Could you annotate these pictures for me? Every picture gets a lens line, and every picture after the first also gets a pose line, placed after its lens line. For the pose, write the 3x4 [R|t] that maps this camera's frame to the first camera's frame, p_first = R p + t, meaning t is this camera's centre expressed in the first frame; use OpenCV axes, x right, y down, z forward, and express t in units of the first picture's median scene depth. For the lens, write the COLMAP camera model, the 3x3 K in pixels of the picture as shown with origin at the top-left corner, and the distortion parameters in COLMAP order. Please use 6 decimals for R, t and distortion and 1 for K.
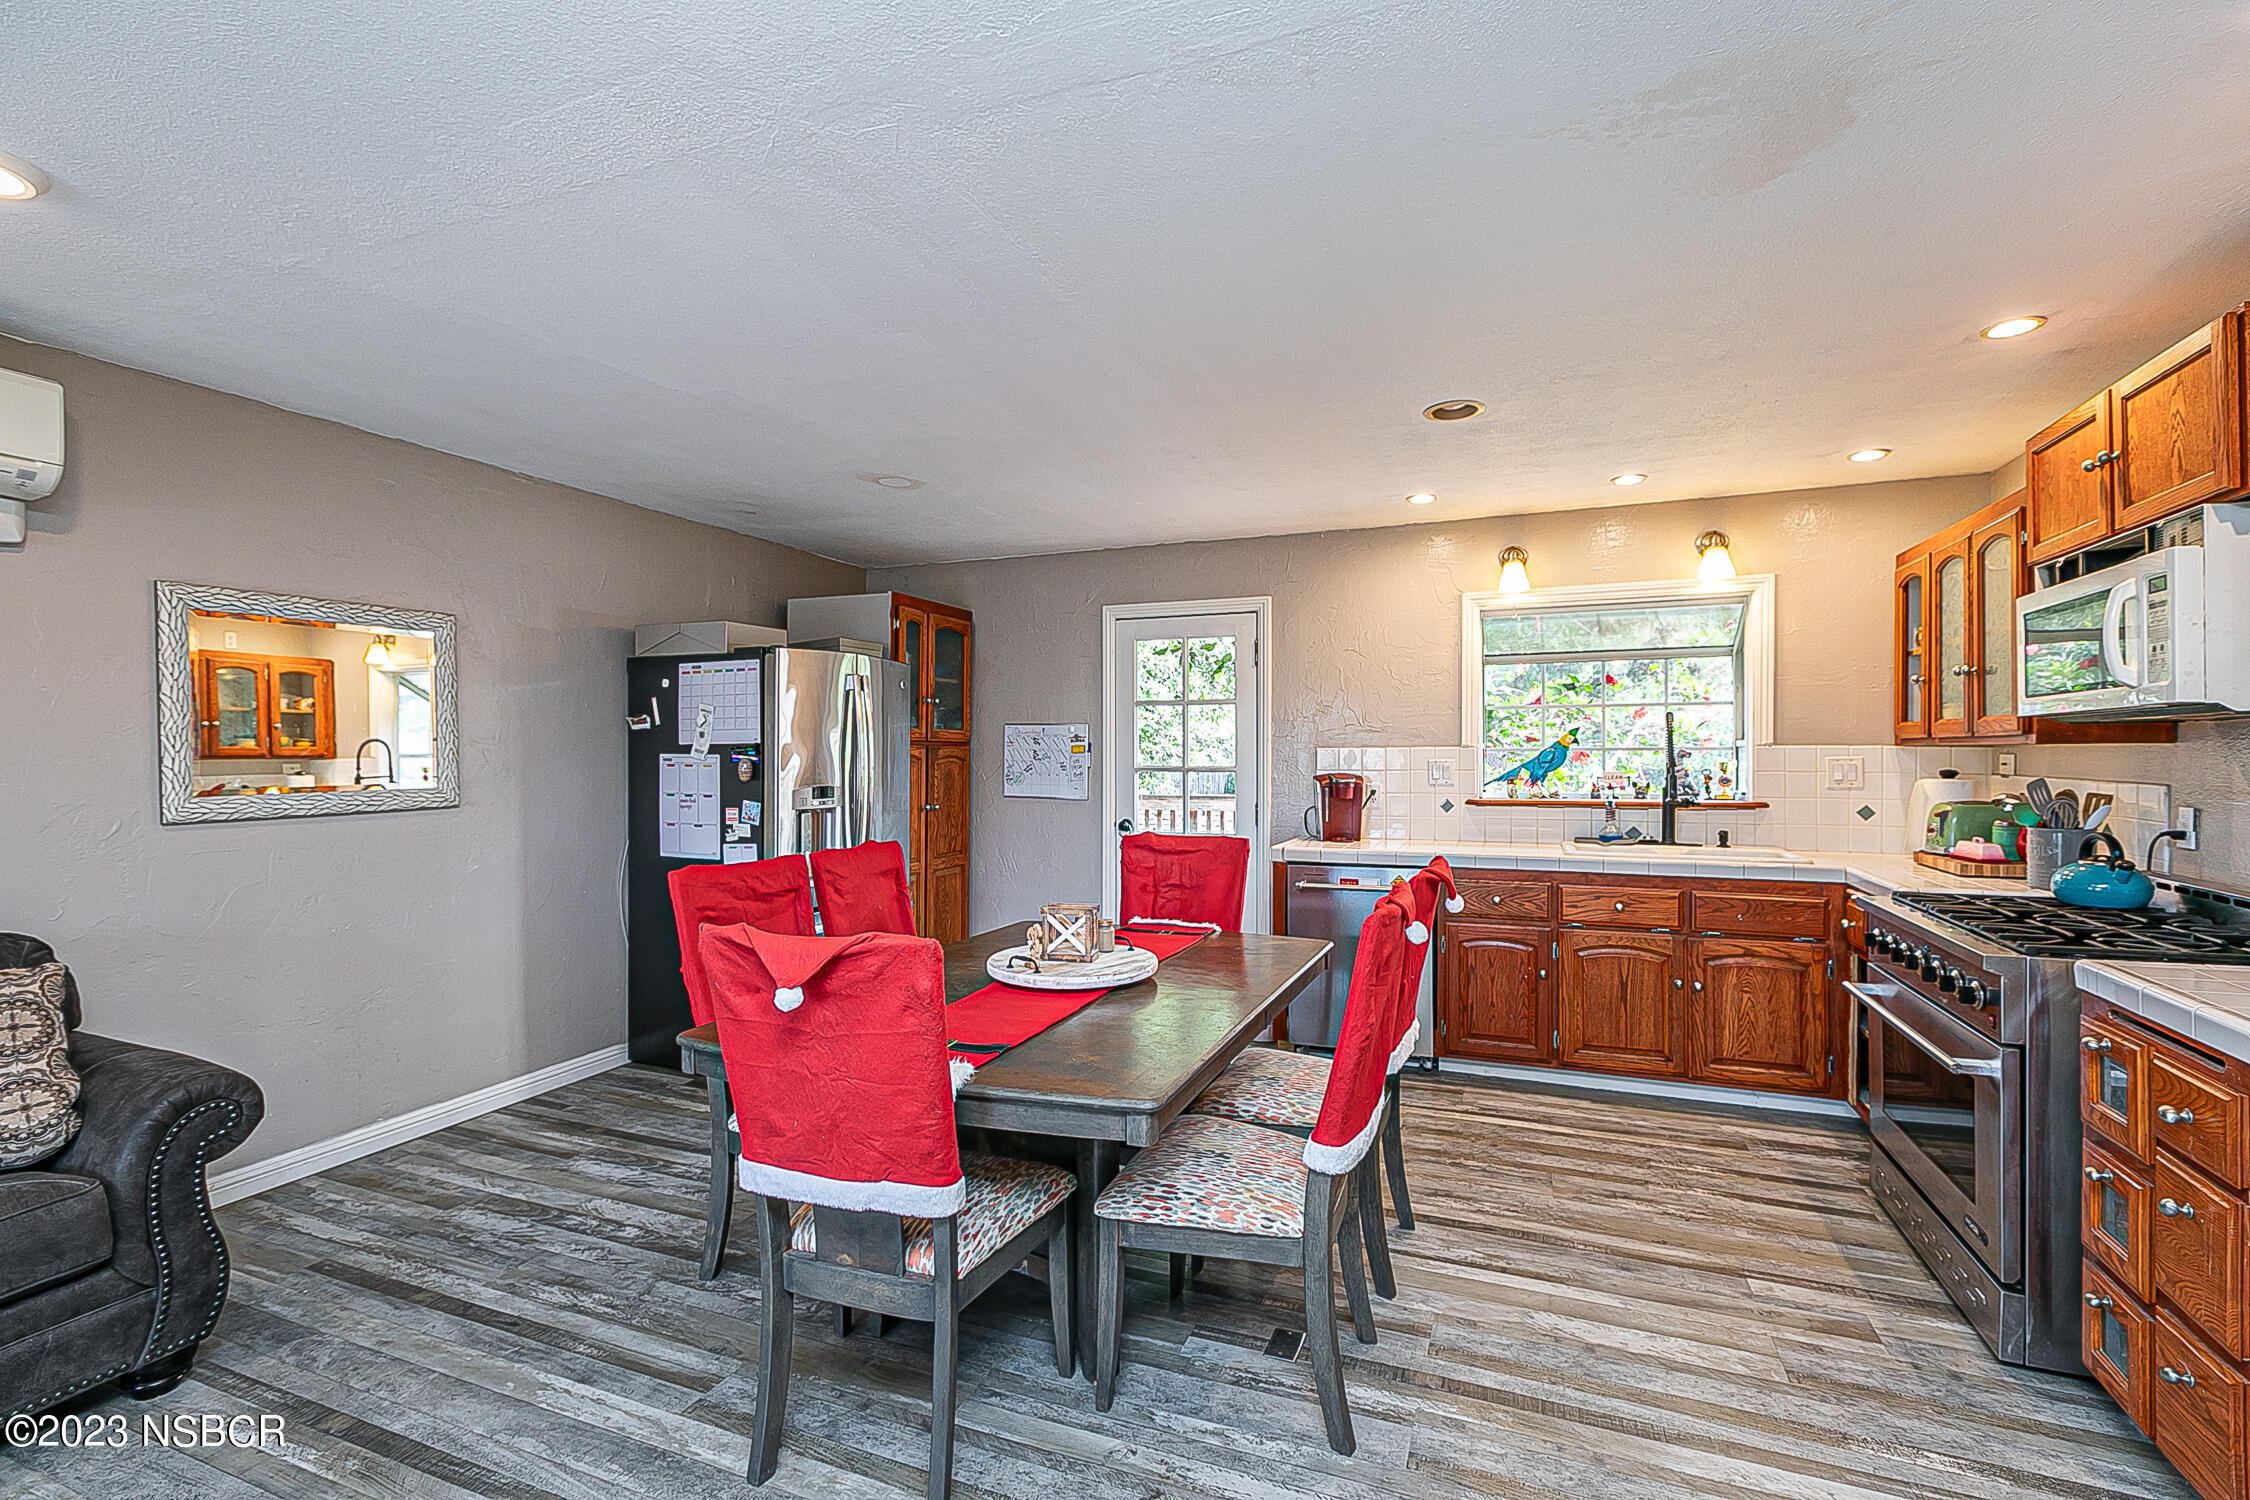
lens RADIAL K [[1006.8, 0, 1119.1], [0, 1006.8, 759.7], [0, 0, 1]] dist [0.000467, -0.000009]
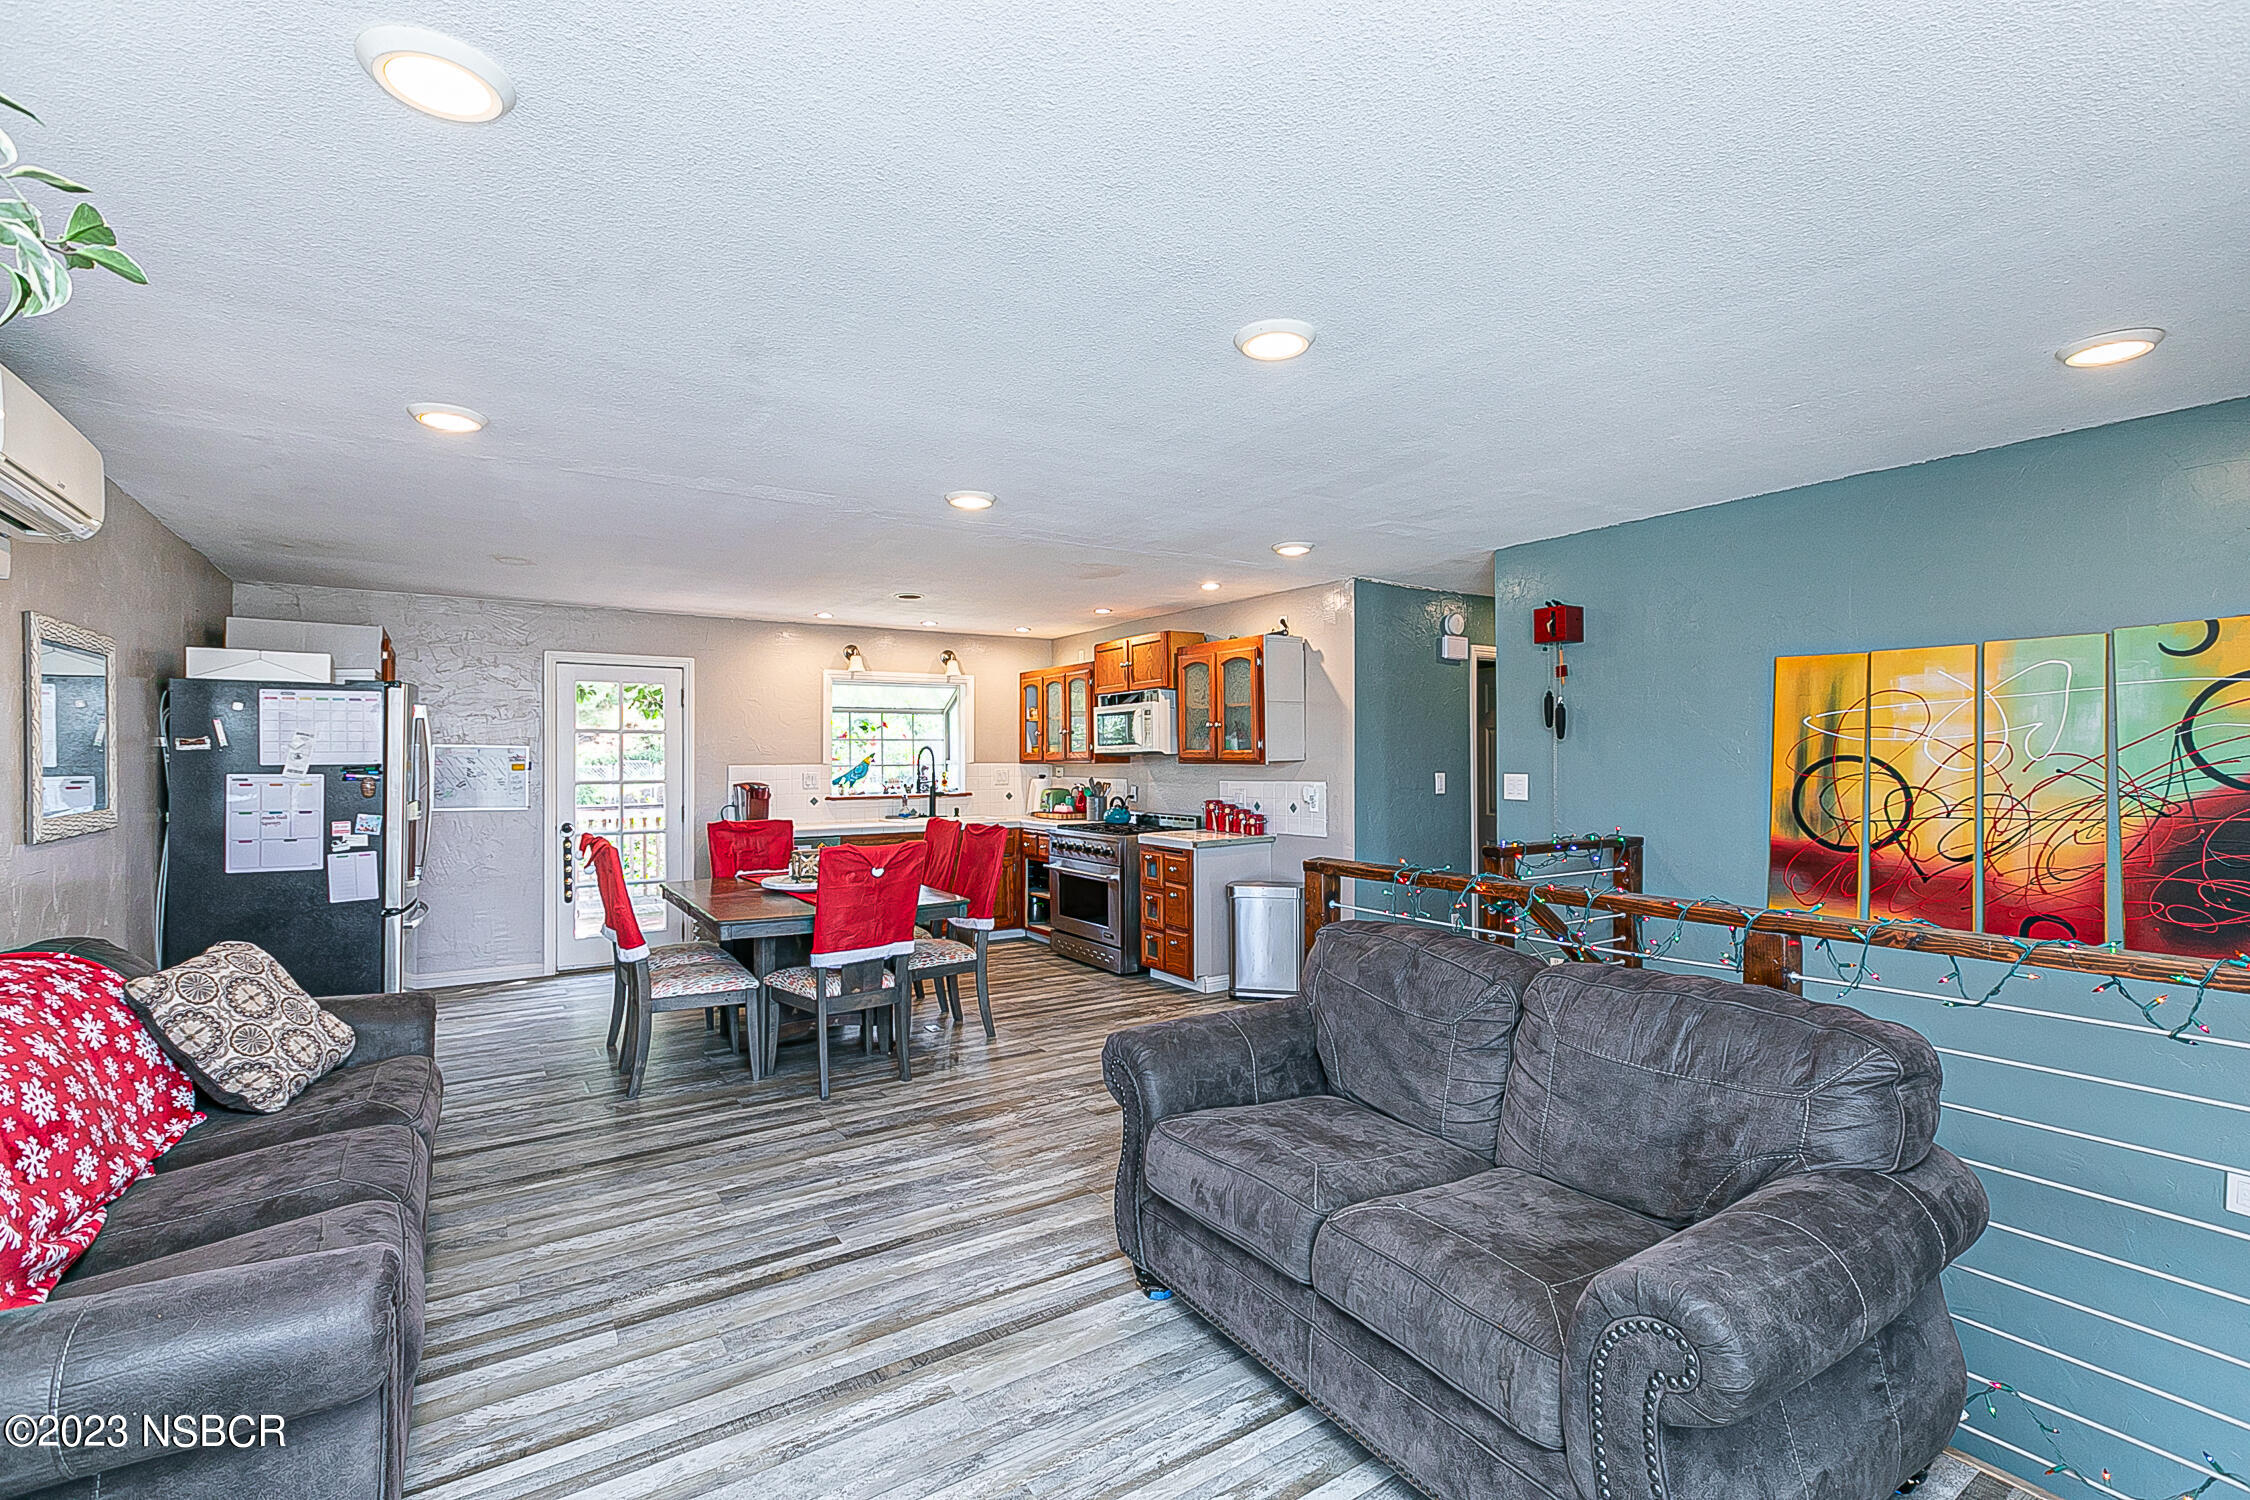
lens RADIAL K [[1013.1, 0, 1139.2], [0, 1013.1, 747.0], [0, 0, 1]] dist [0.005260, 0.000277]
pose [[0.556376, 0.010802, 0.830860, -0.876358], [0.010206, 0.999751, -0.019831, -0.003855], [-0.830868, 0.019513, 0.556128, -0.396434]]
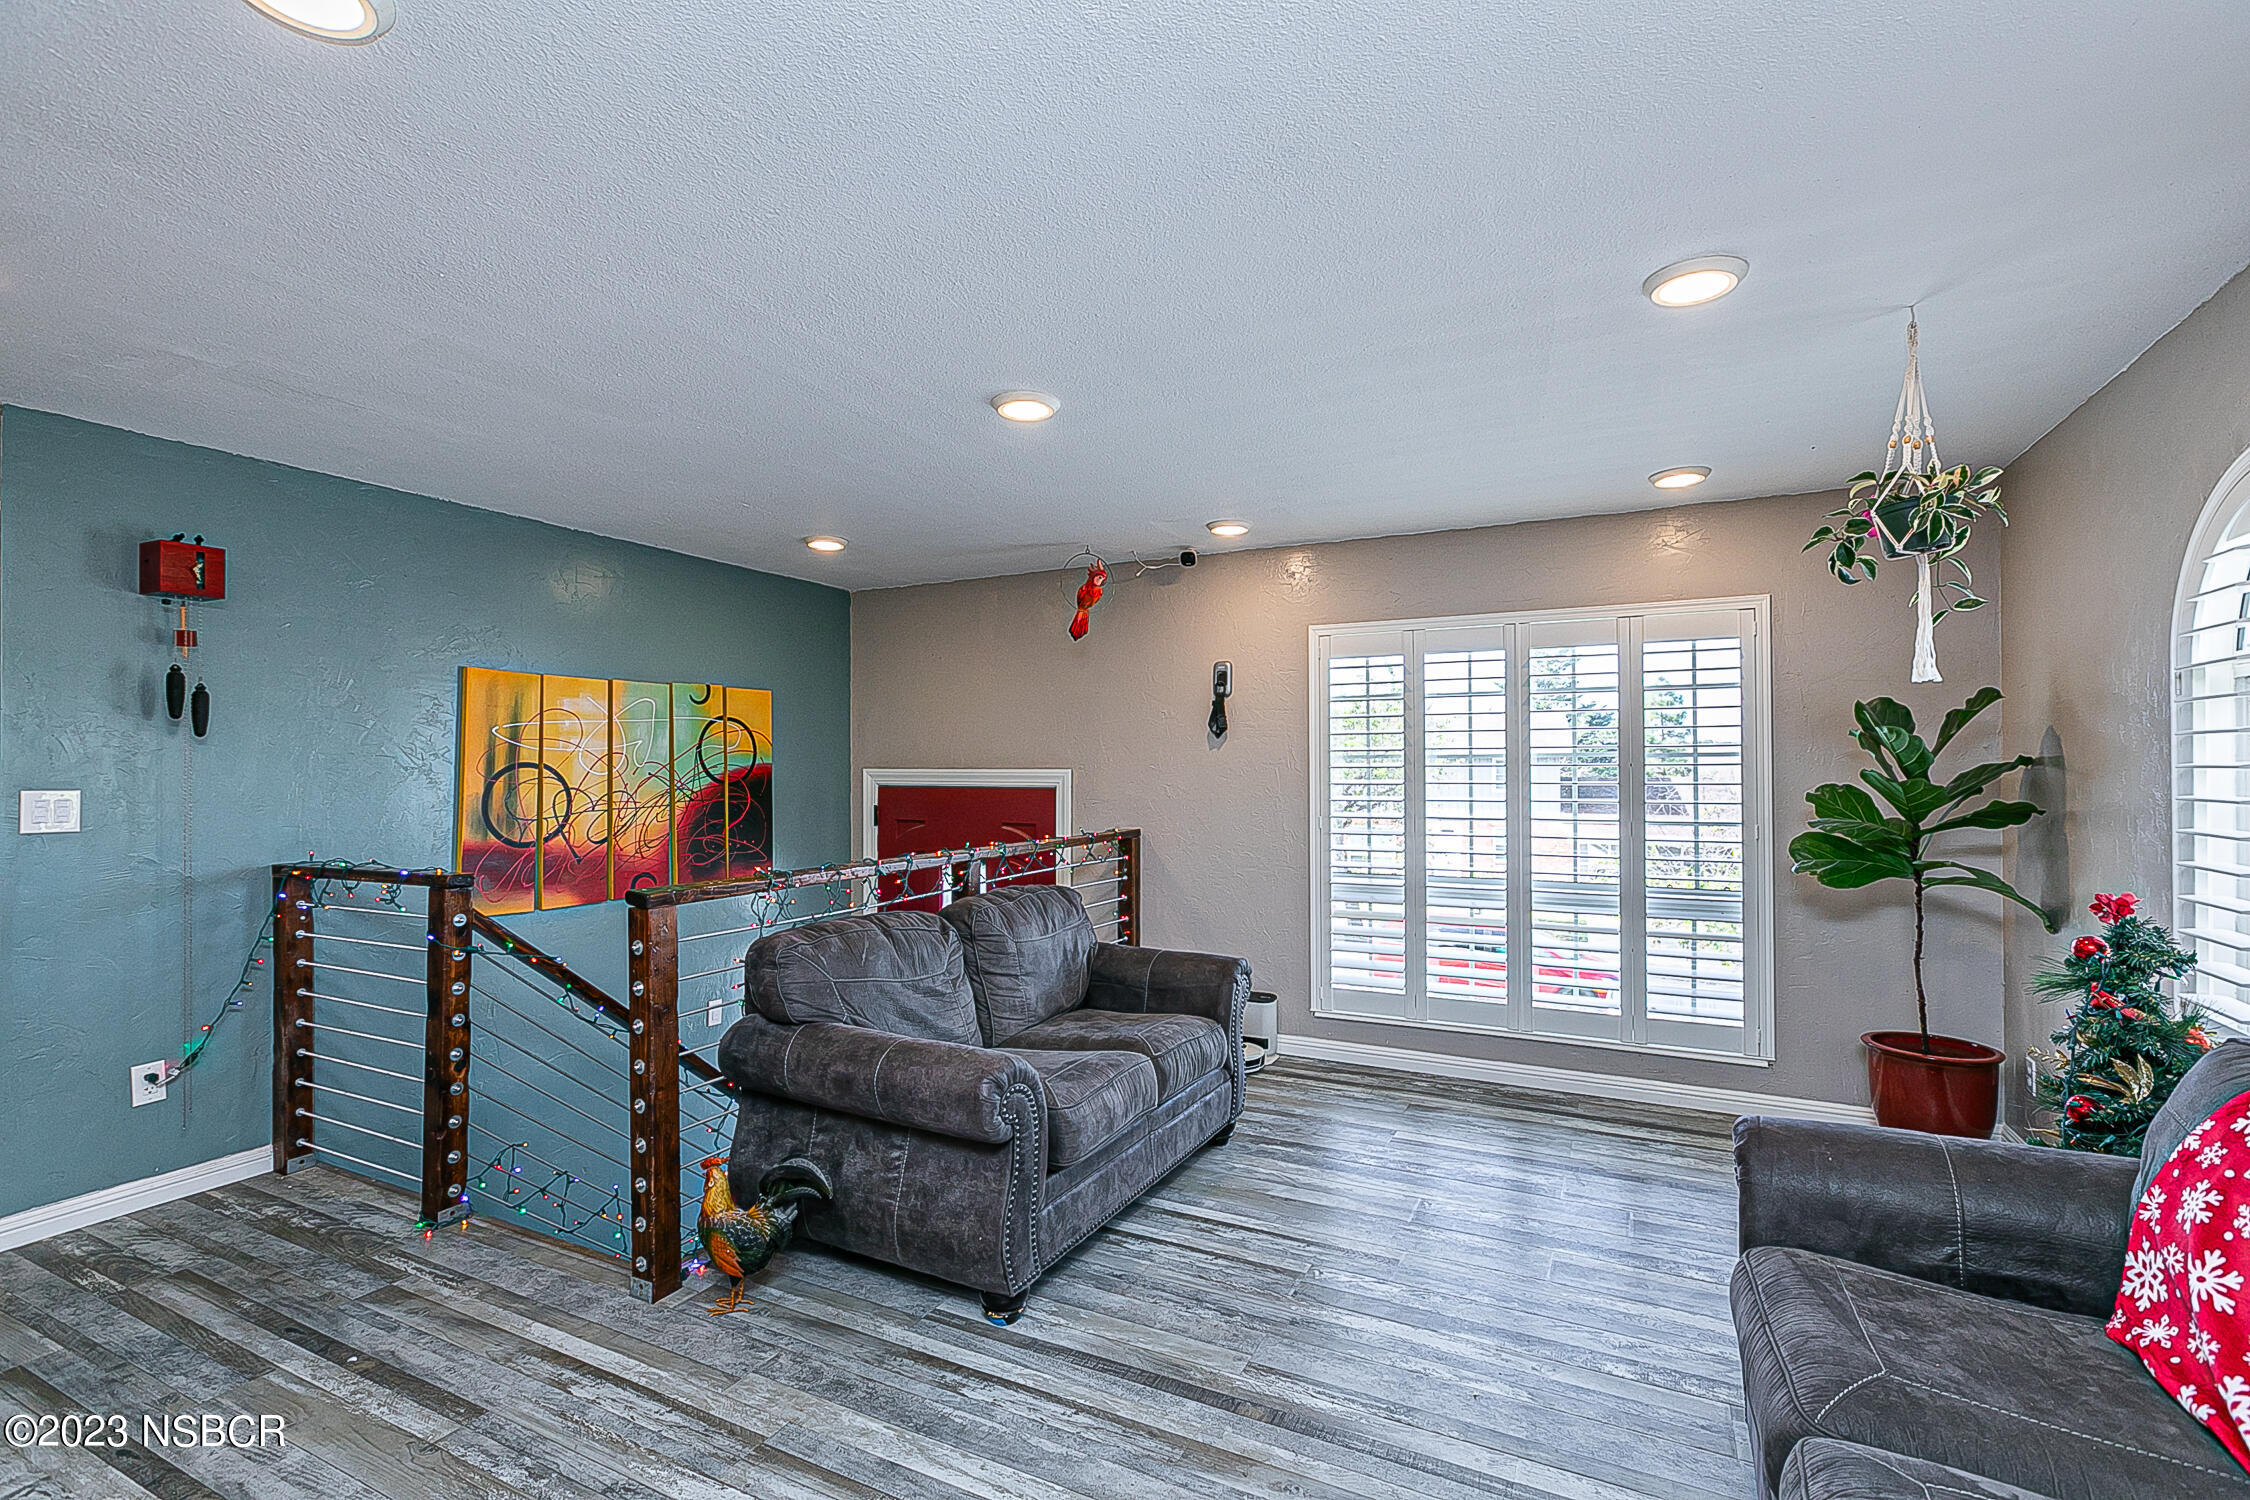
lens RADIAL K [[1018.6, 0, 1118.1], [0, 1018.6, 748.8], [0, 0, 1]] dist [0.002253, 0.000205]
pose [[-0.996748, 0.007309, 0.080255, -0.427332], [0.006812, 0.999956, -0.006465, -0.011510], [-0.080298, -0.005897, -0.996753, 0.628056]]
